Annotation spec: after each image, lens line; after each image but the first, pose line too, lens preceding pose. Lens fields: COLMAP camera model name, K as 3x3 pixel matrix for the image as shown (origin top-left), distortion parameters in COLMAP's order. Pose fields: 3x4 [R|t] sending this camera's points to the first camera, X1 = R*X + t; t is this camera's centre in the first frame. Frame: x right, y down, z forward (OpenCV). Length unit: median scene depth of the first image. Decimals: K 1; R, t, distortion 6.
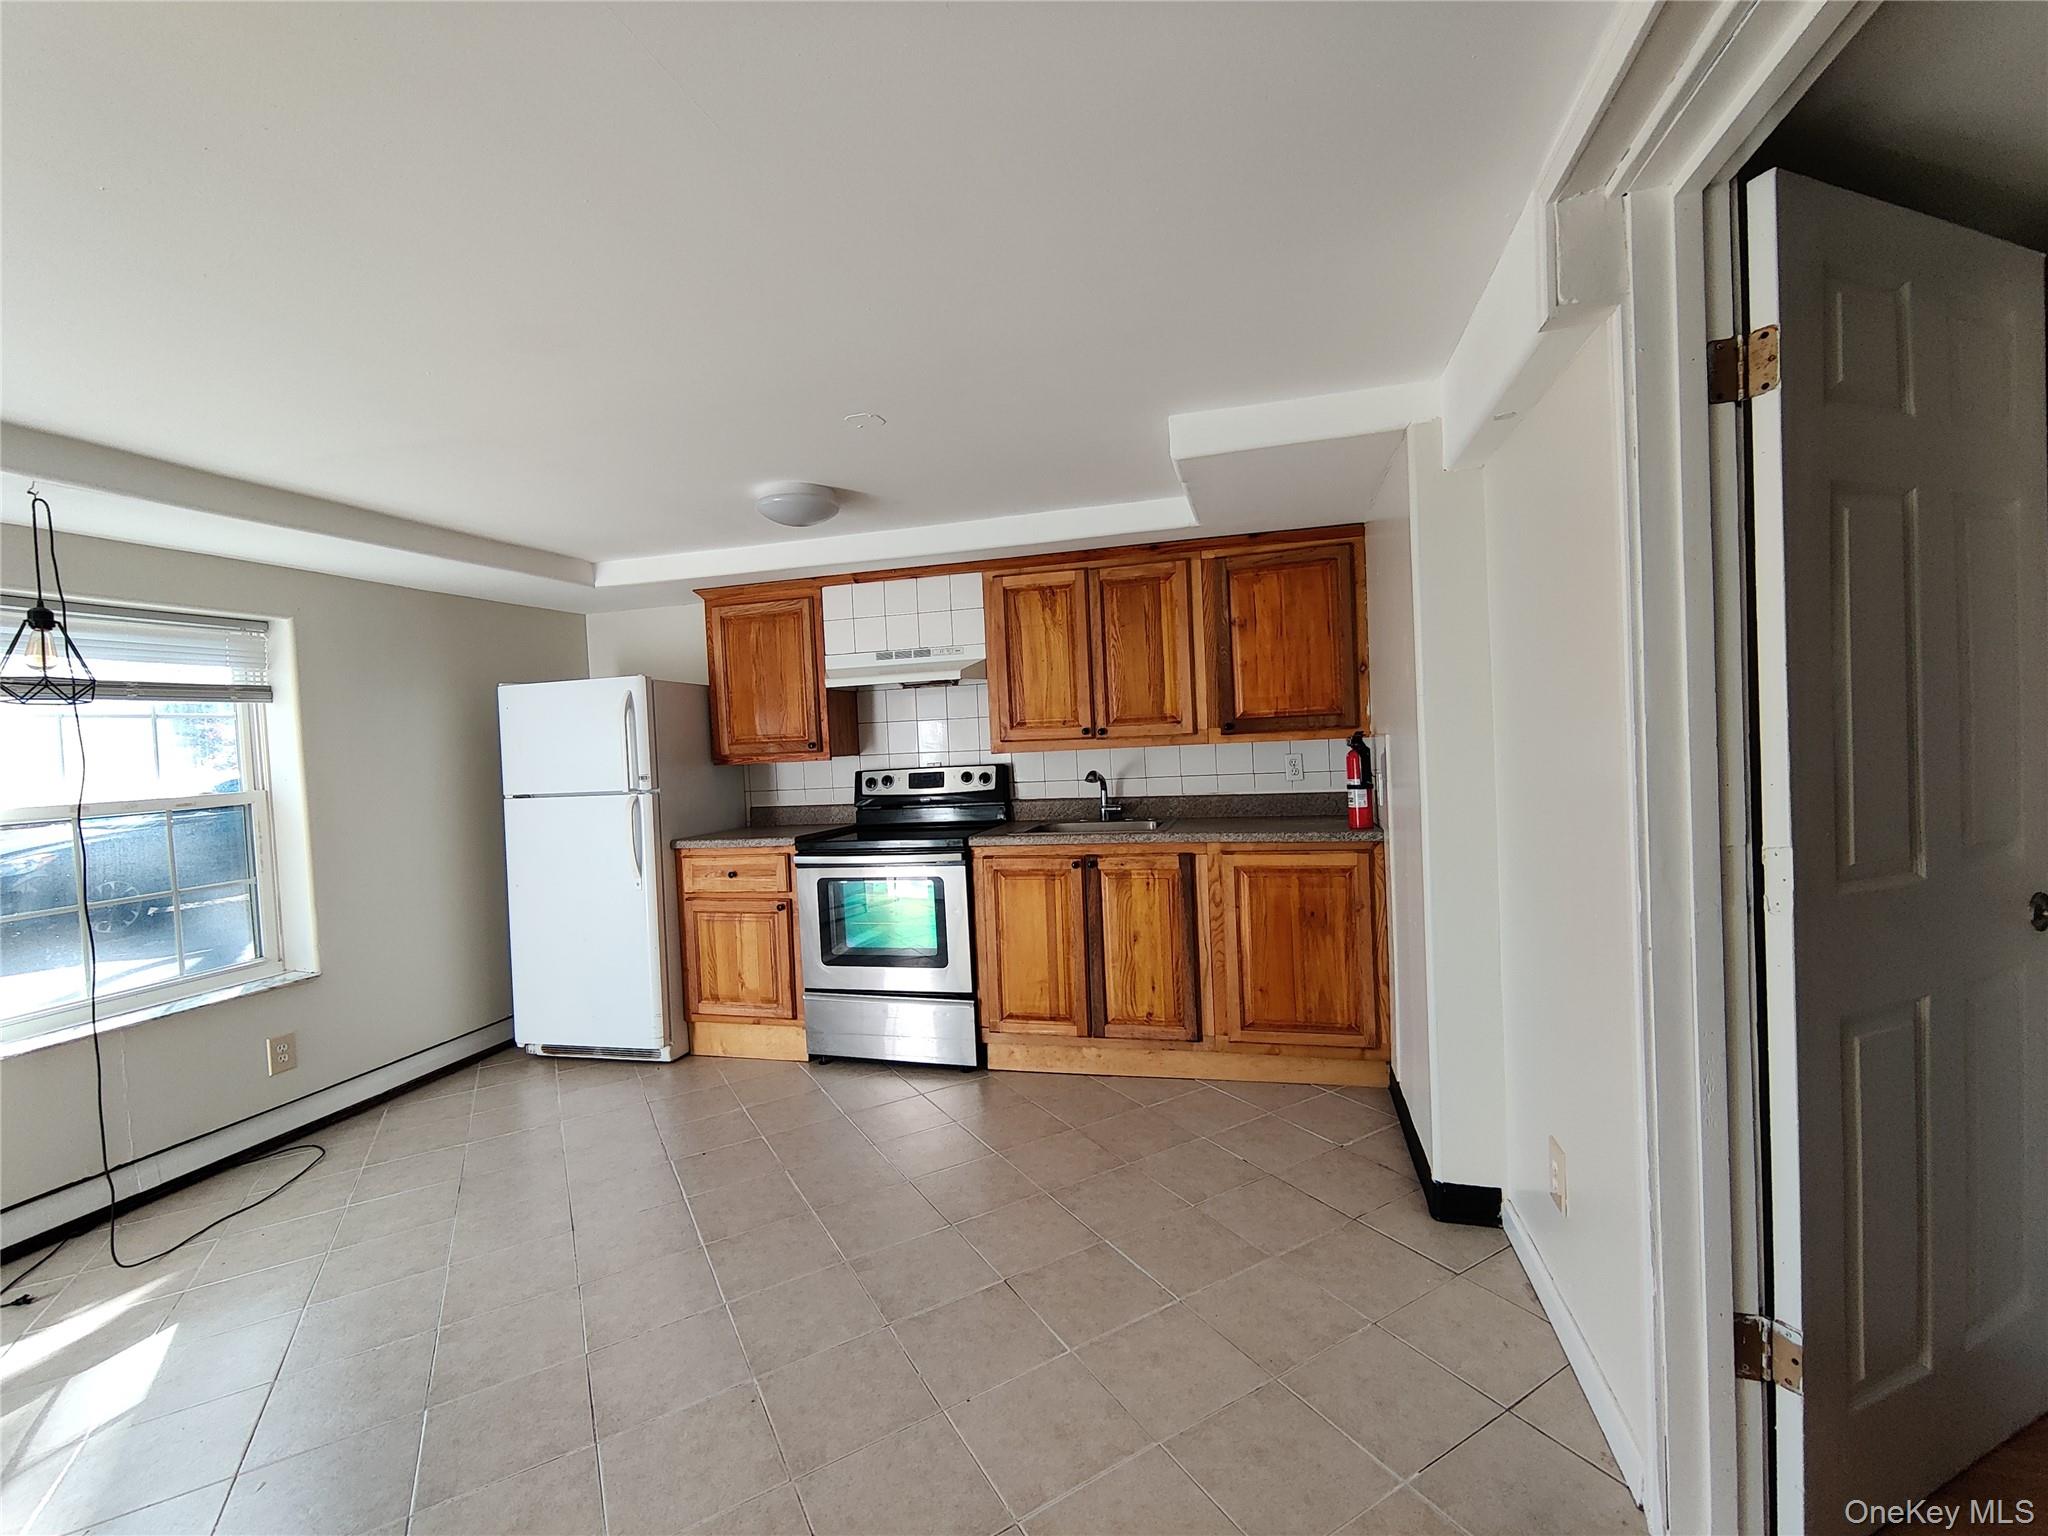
lens RADIAL K [[879.5, 0, 1033.7], [0, 879.5, 761.9], [0, 0, 1]] dist [-0.007316, 0.001792]
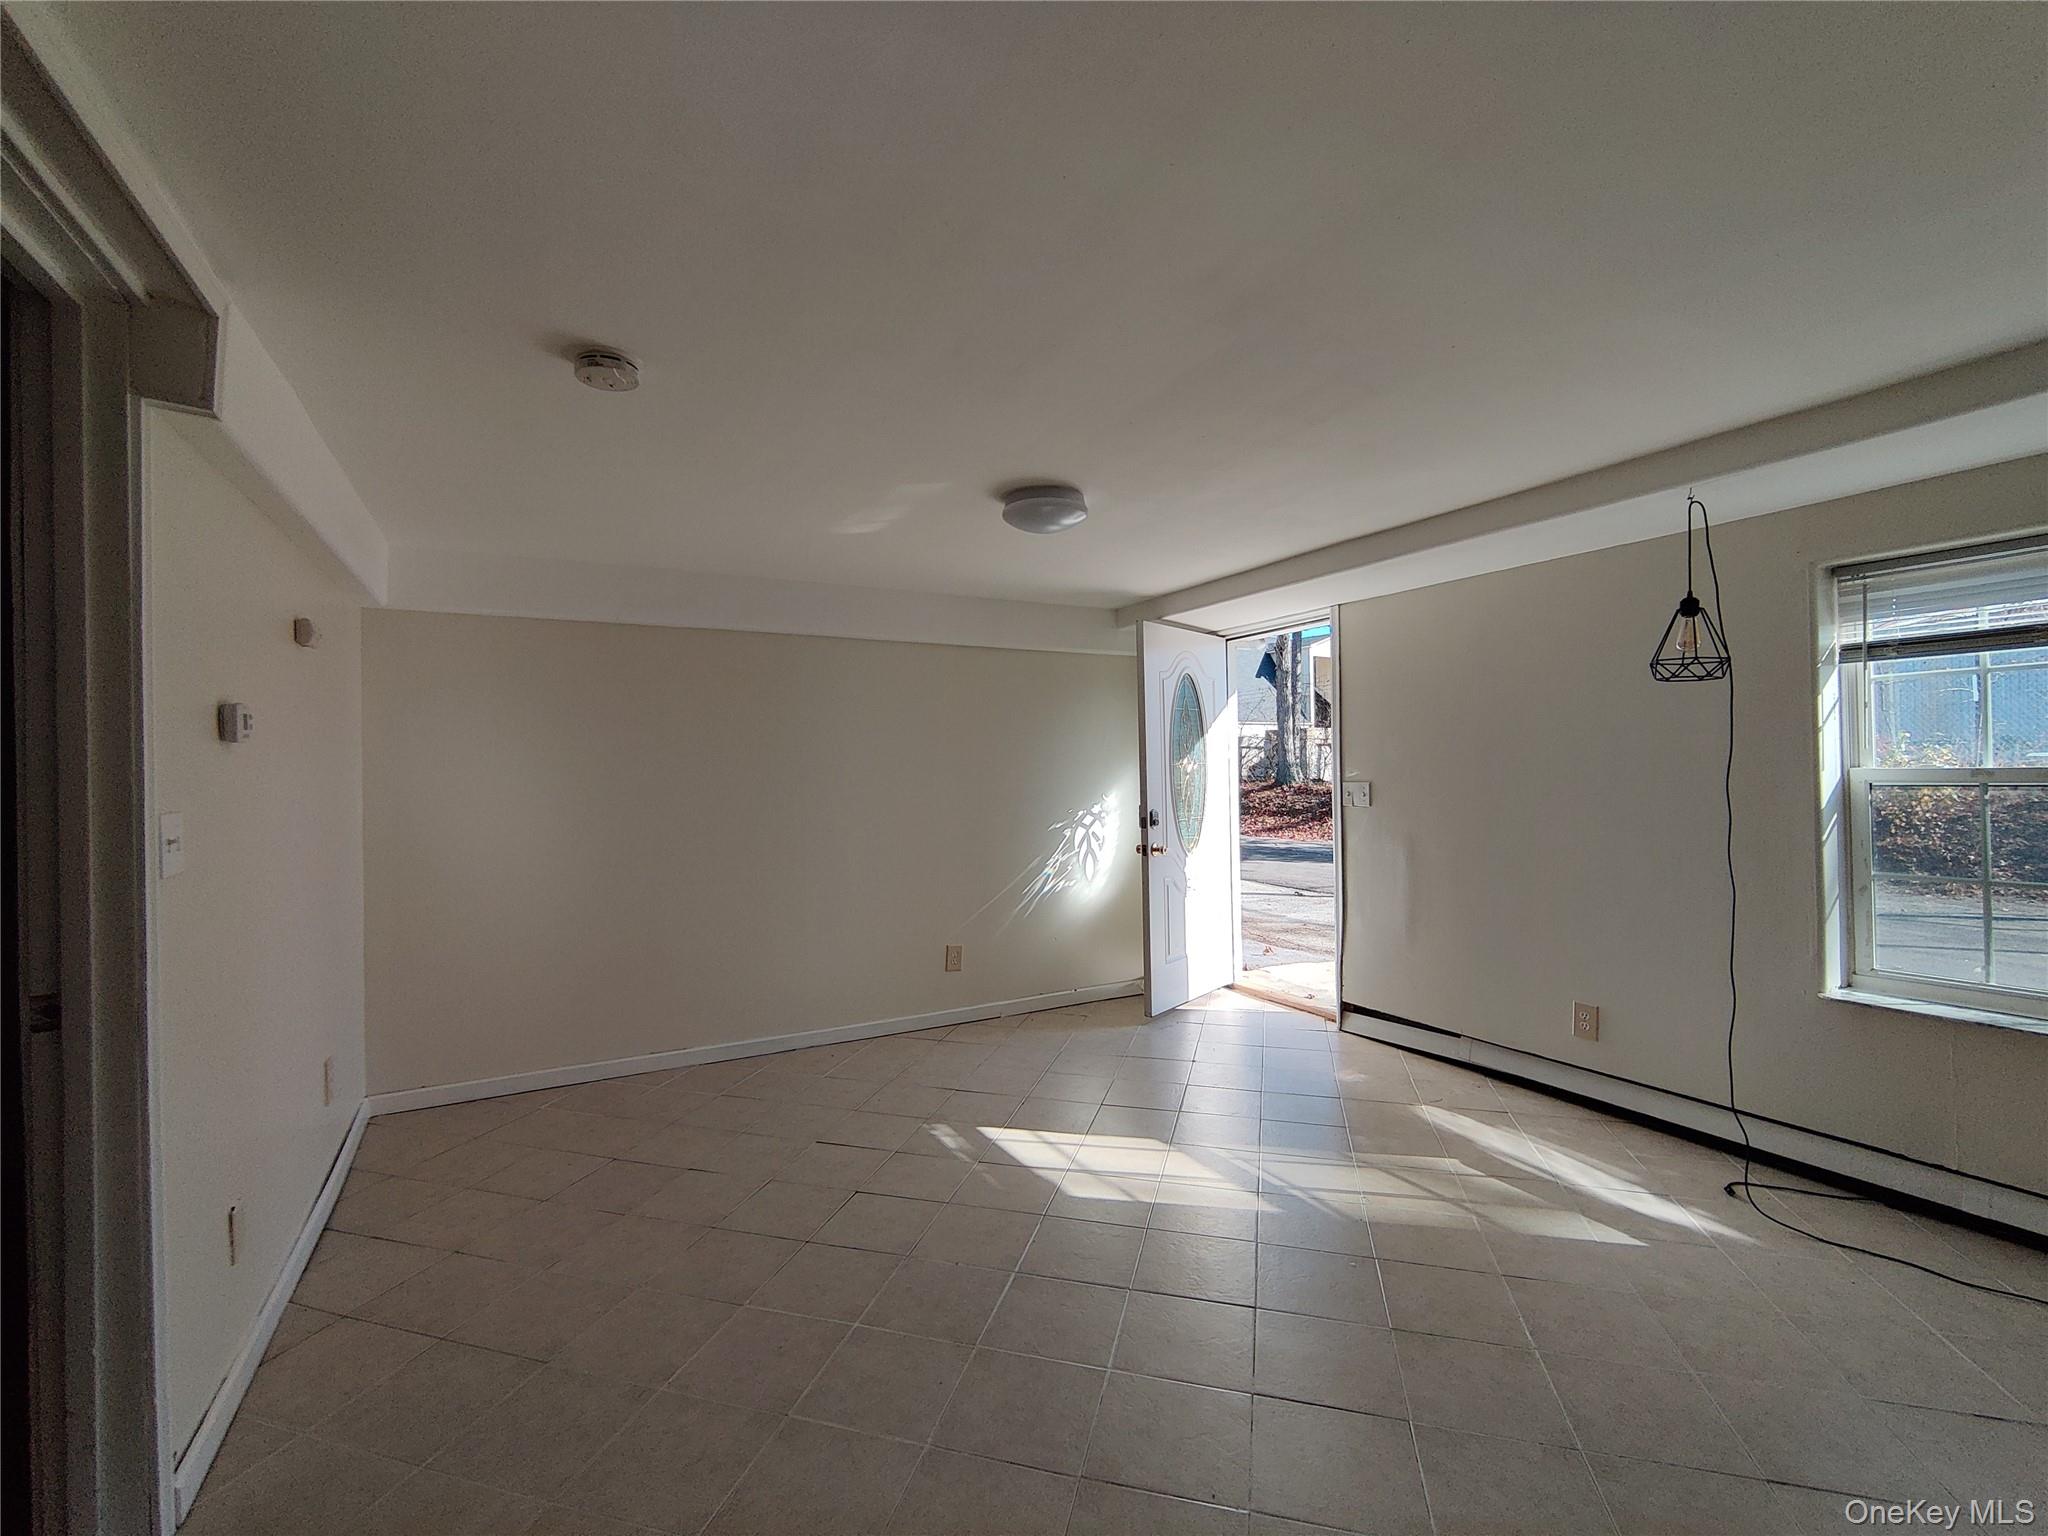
lens RADIAL K [[879.5, 0, 1016.5], [0, 879.5, 758.7], [0, 0, 1]] dist [-0.007316, 0.001792]
pose [[-0.714637, 0.055460, -0.697294, 0.198426], [0.032813, 0.998412, 0.045782, -0.028259], [0.698726, 0.009837, -0.715322, 0.754922]]
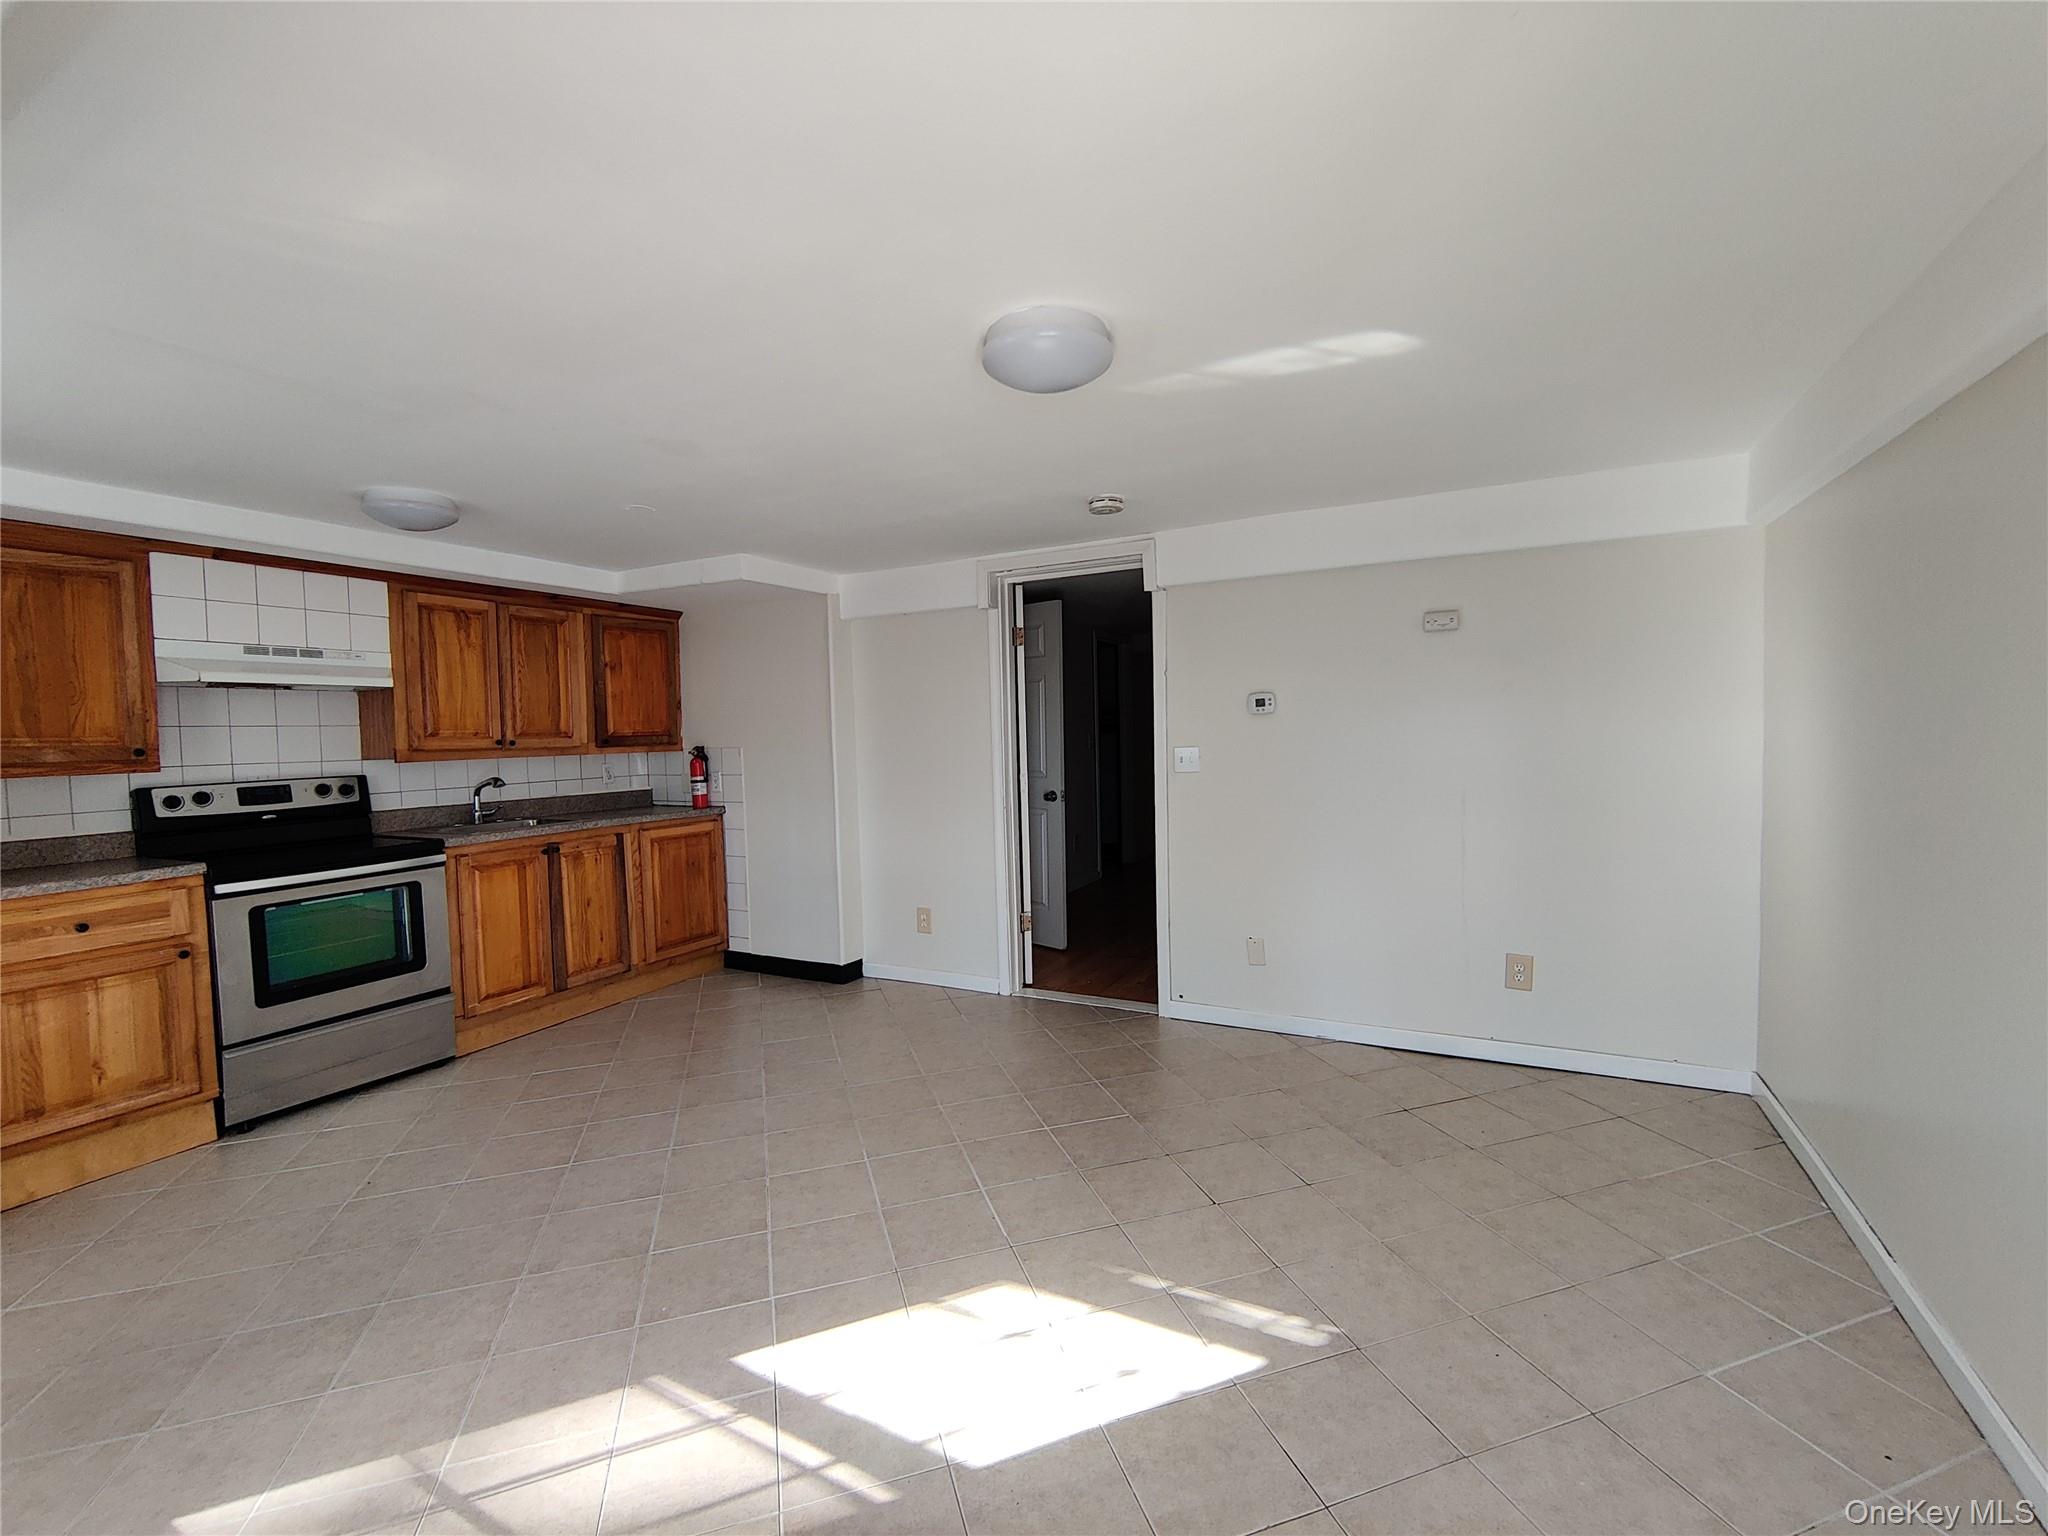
lens RADIAL K [[879.5, 0, 1024.3], [0, 879.5, 765.5], [0, 0, 1]] dist [-0.007316, 0.001792]
pose [[0.214604, 0.002157, 0.976699, -0.939575], [0.041340, 0.999081, -0.011290, 0.037506], [-0.975826, 0.042800, 0.214318, 0.088915]]
